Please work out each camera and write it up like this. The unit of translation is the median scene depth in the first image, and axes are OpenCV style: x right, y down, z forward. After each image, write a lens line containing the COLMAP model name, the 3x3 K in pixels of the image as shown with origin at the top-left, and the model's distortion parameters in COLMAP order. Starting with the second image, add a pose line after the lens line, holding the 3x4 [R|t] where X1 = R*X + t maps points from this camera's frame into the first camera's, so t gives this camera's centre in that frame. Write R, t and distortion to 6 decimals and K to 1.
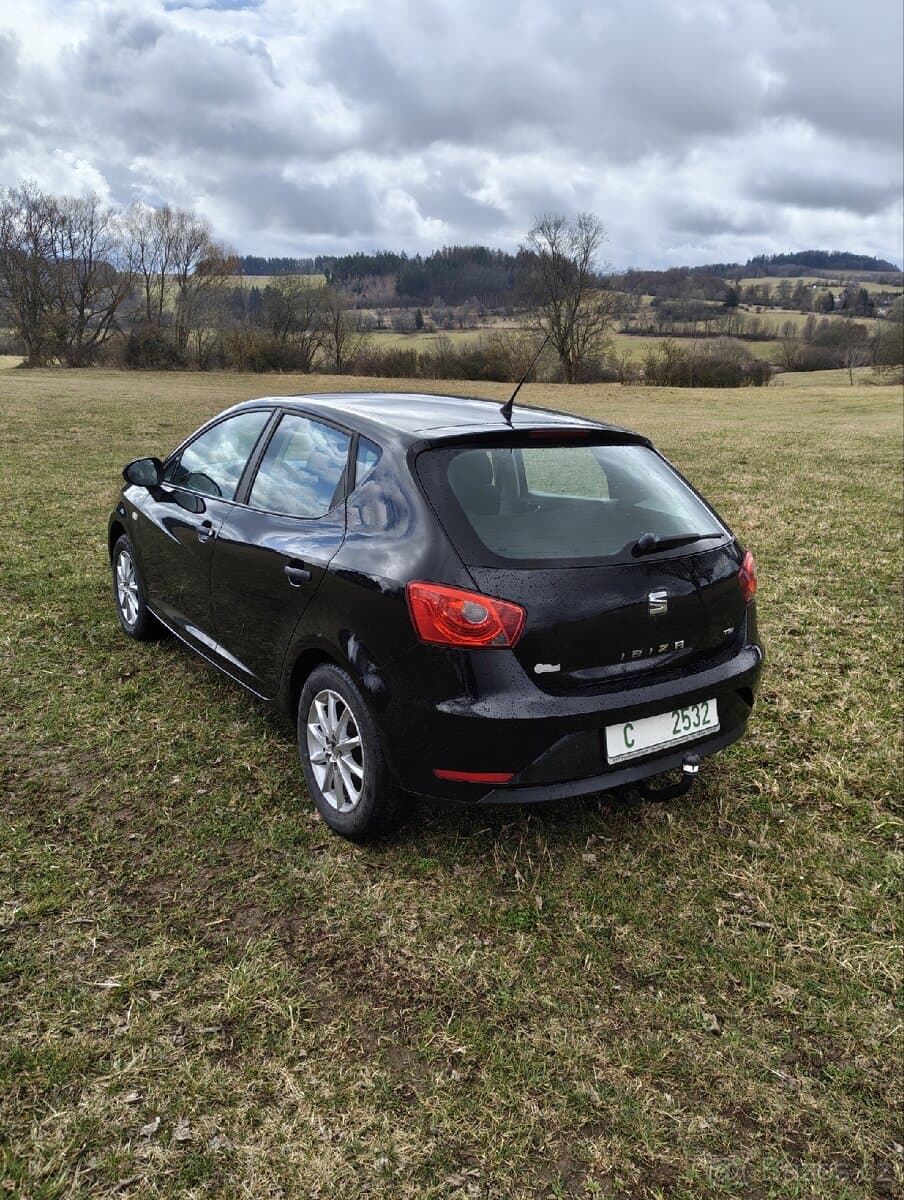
lens RADIAL K [[859.8, 0, 452.0], [0, 859.8, 600.0], [0, 0, 1]] dist [0.044571, -0.059041]
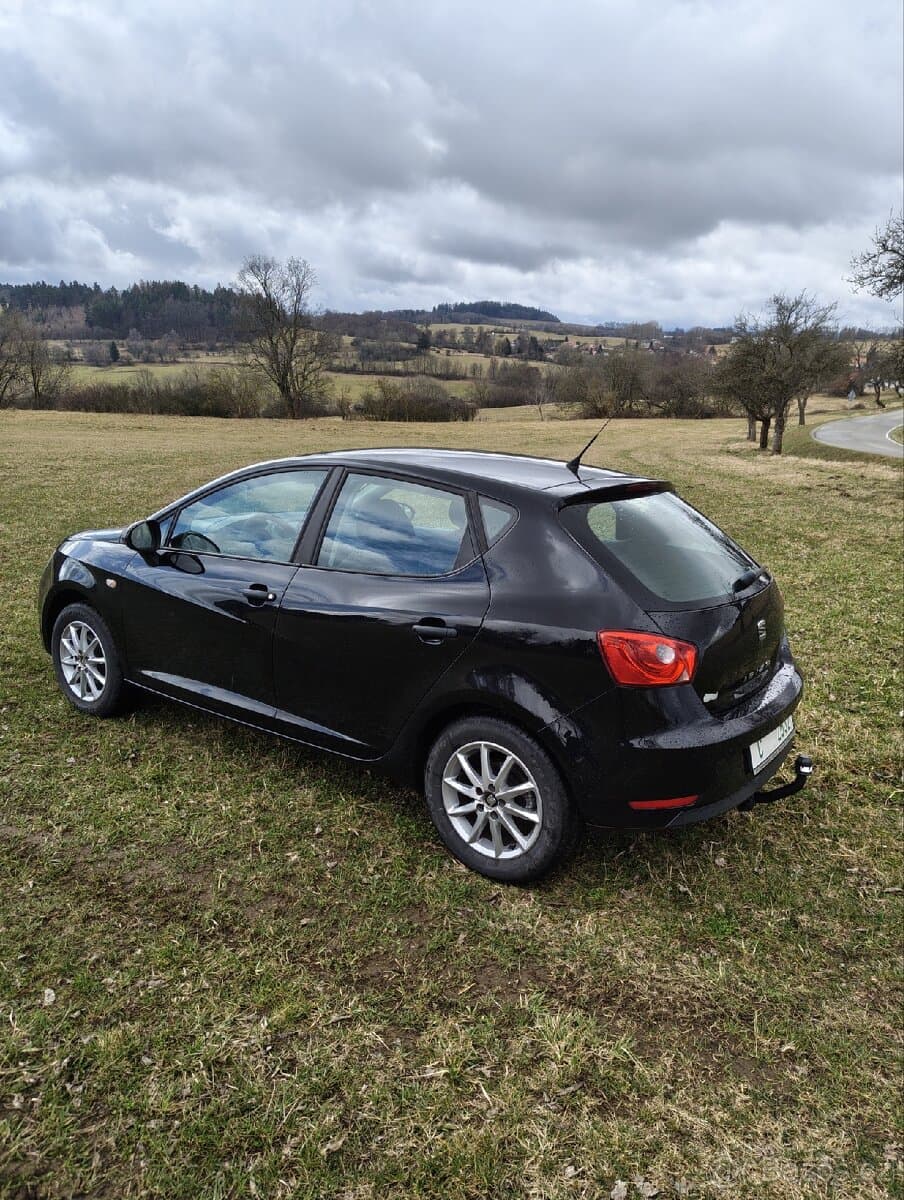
lens RADIAL K [[841.8, 0, 451.5], [0, 841.8, 577.4], [0, 0, 1]] dist [0.048185, -0.055705]
pose [[0.943582, -0.065796, 0.324537, -0.388779], [0.084207, 0.995520, -0.043000, -0.040132], [-0.320254, 0.067902, 0.944895, 0.033584]]
